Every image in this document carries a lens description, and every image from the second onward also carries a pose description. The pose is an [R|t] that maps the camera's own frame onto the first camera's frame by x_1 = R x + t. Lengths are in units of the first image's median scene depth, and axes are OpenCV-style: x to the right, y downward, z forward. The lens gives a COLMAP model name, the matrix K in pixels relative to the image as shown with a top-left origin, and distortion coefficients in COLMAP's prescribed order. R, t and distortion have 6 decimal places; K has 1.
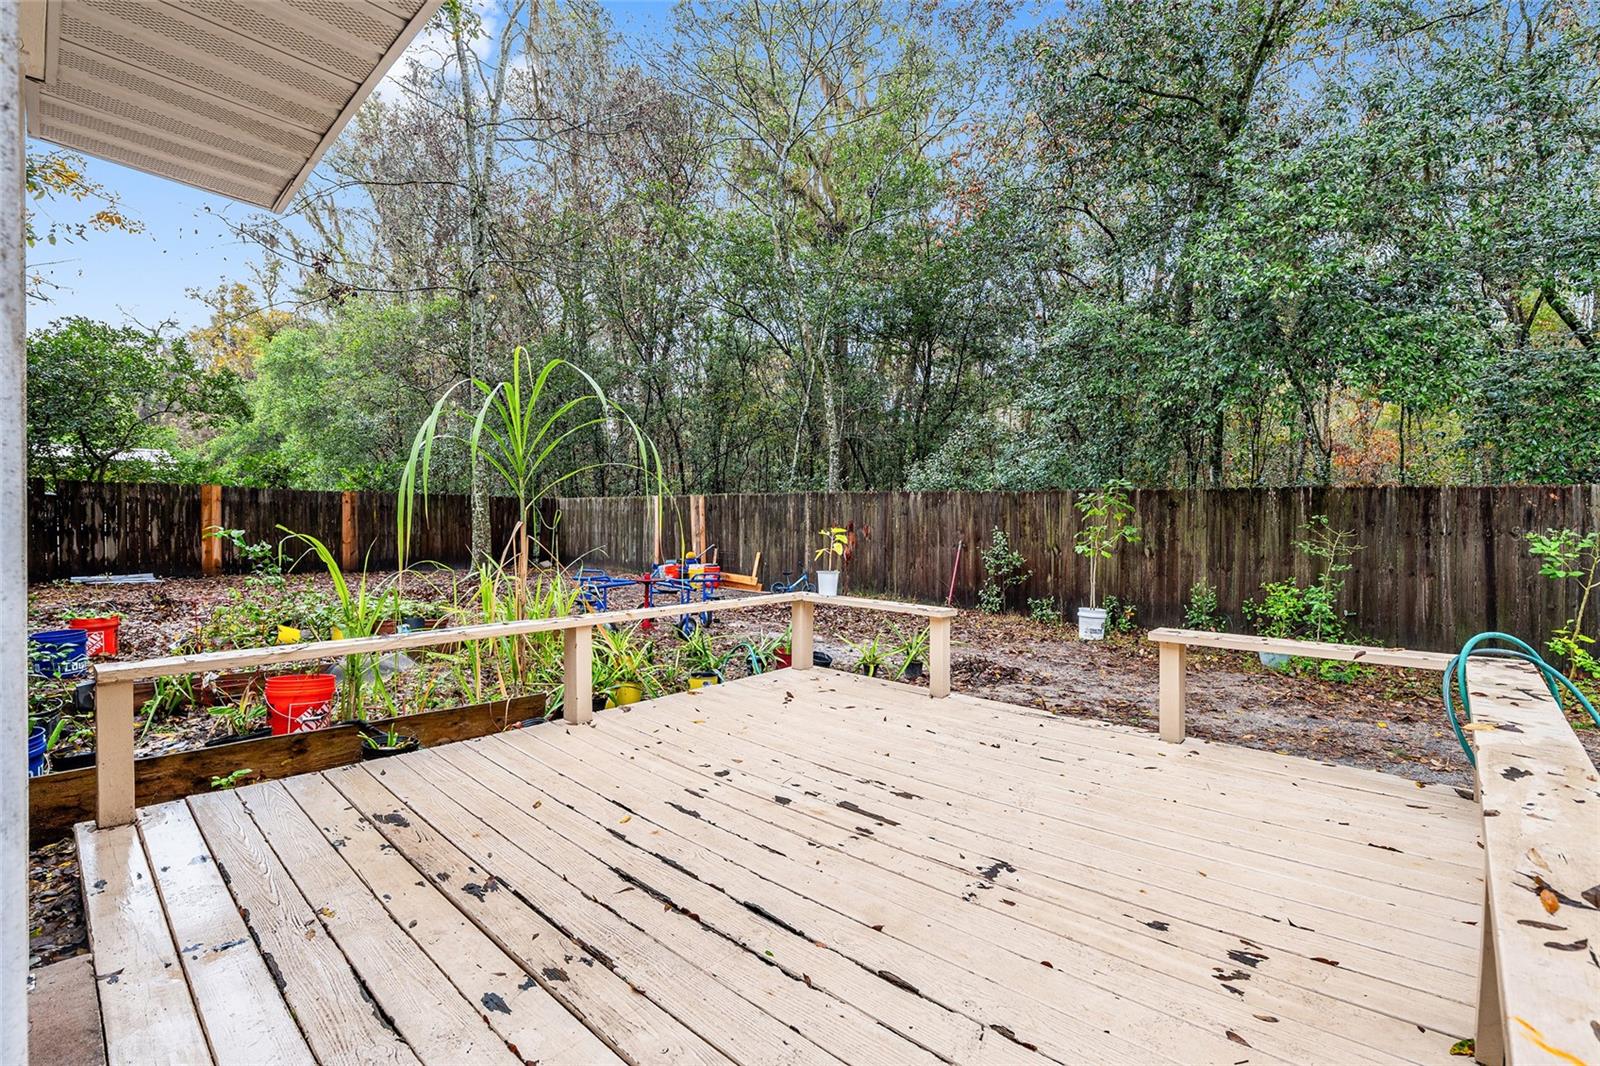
lens RADIAL K [[741.3, 0, 800.0], [0, 741.3, 533.0], [0, 0, 1]] dist [-0.002321, -0.000593]
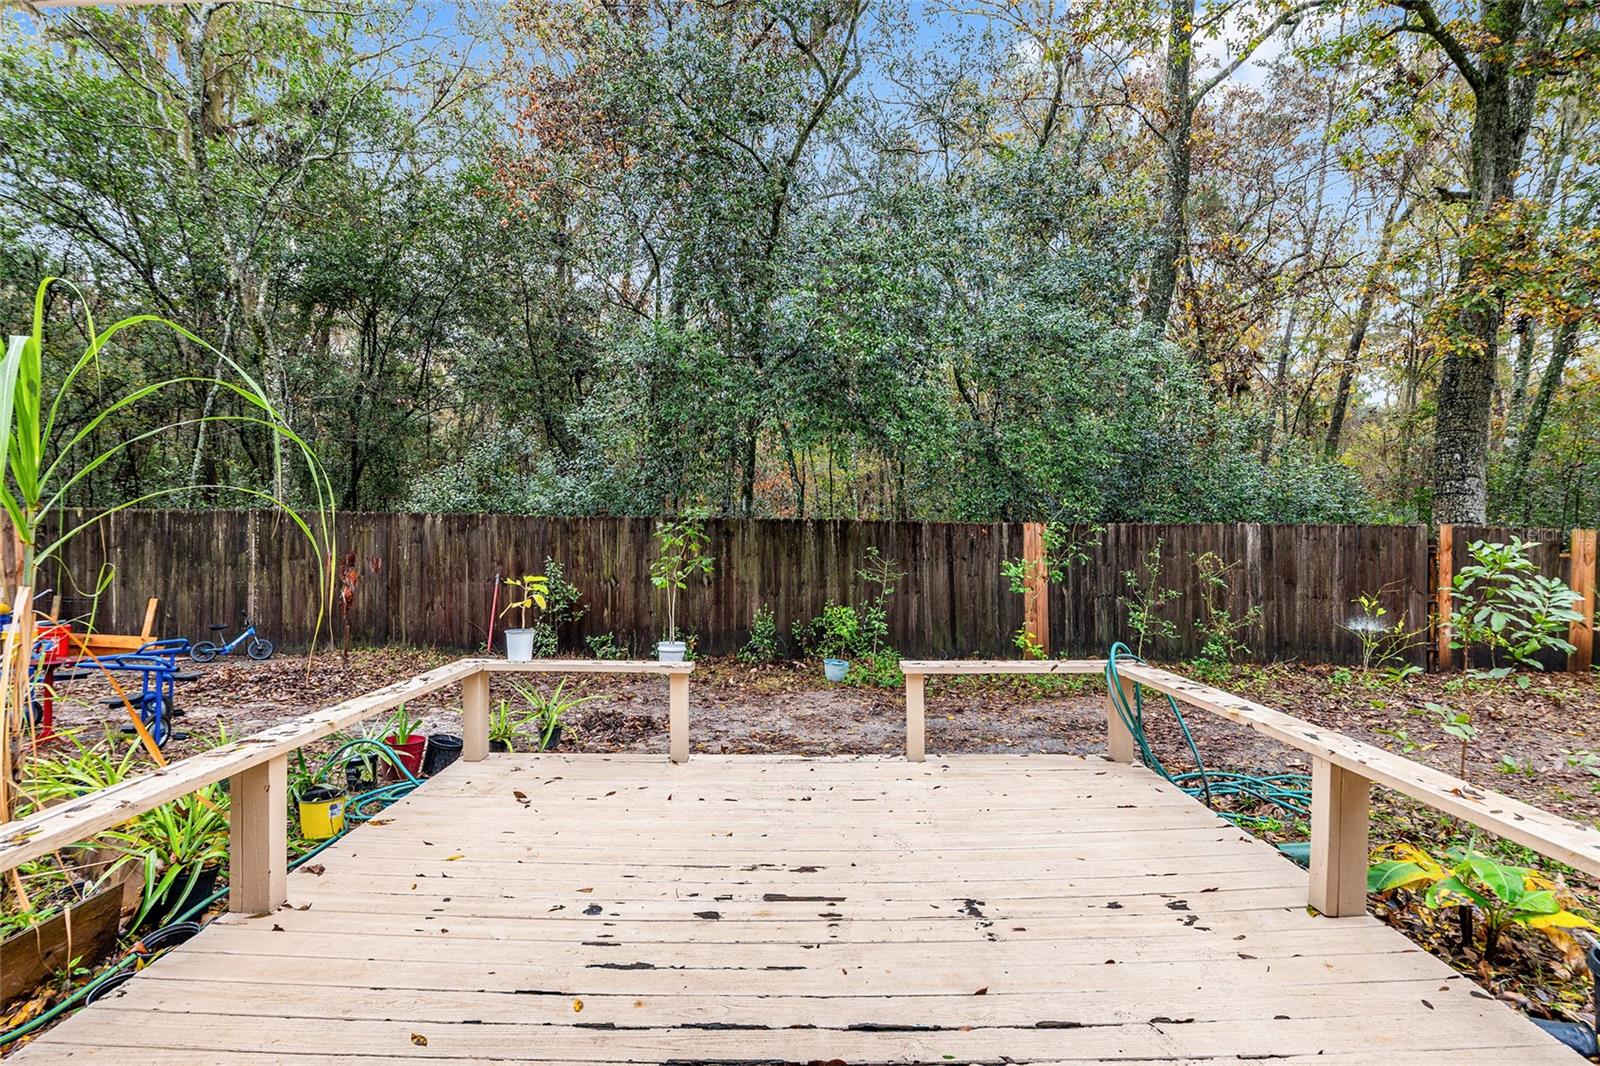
lens RADIAL K [[846.2, 0, 800.0], [0, 846.2, 533.0], [0, 0, 1]] dist [-0.000072, -0.000312]
pose [[0.720060, -0.000435, 0.693912, -0.469640], [0.011849, 0.999862, -0.011669, -0.047932], [-0.693811, 0.016624, 0.719966, 0.170455]]
